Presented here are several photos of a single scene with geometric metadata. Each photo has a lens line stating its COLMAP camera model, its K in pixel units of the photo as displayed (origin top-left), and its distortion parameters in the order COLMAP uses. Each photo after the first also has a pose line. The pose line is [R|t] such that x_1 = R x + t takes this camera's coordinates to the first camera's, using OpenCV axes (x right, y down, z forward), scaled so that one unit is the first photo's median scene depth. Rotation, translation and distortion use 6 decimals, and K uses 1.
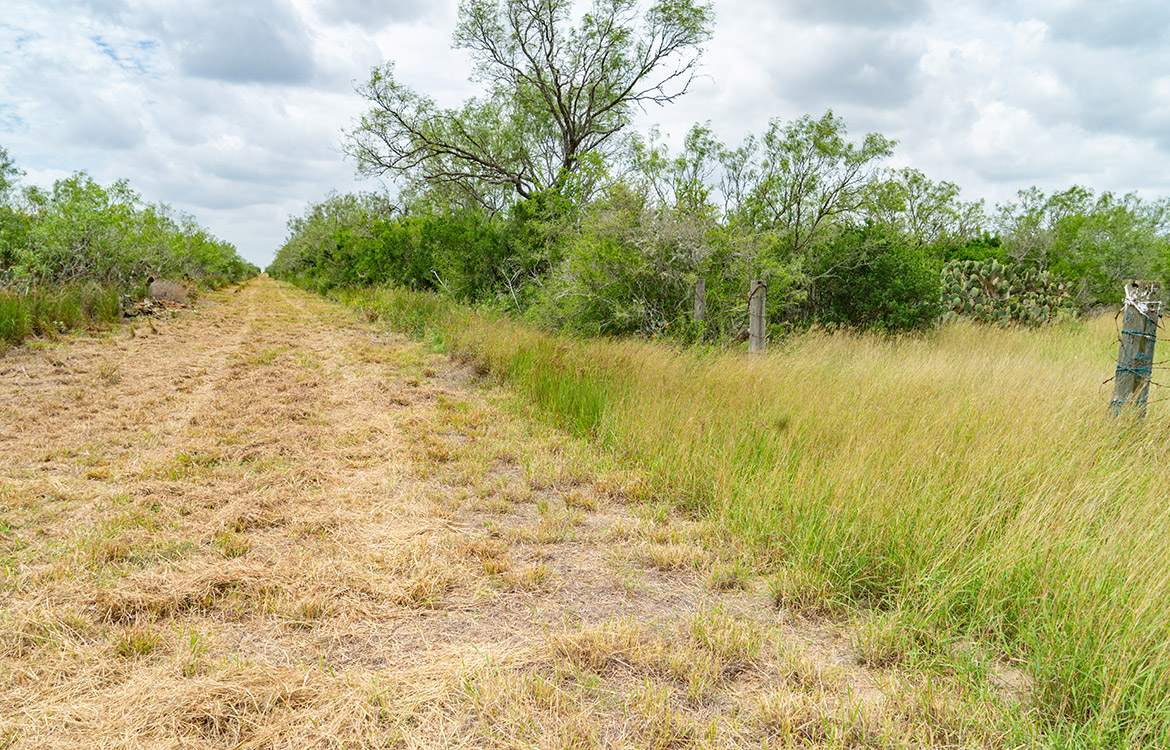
lens RADIAL K [[913.1, 0, 585.0], [0, 913.1, 375.0], [0, 0, 1]] dist [0.000694, 0.000330]
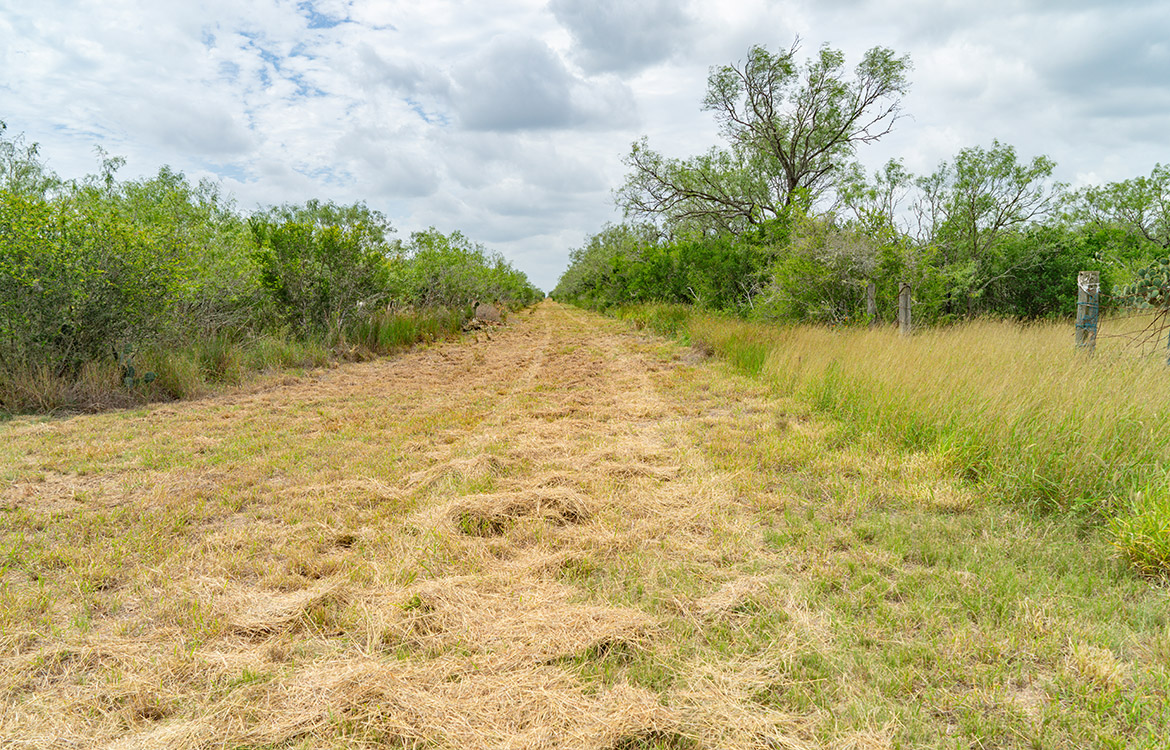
lens RADIAL K [[887.9, 0, 585.0], [0, 887.9, 375.0], [0, 0, 1]] dist [0.024043, 0.002804]
pose [[0.955939, -0.015521, -0.293155, 0.059811], [0.010858, 0.999787, -0.017527, 0.028287], [0.293365, 0.013572, 0.955904, -0.223564]]
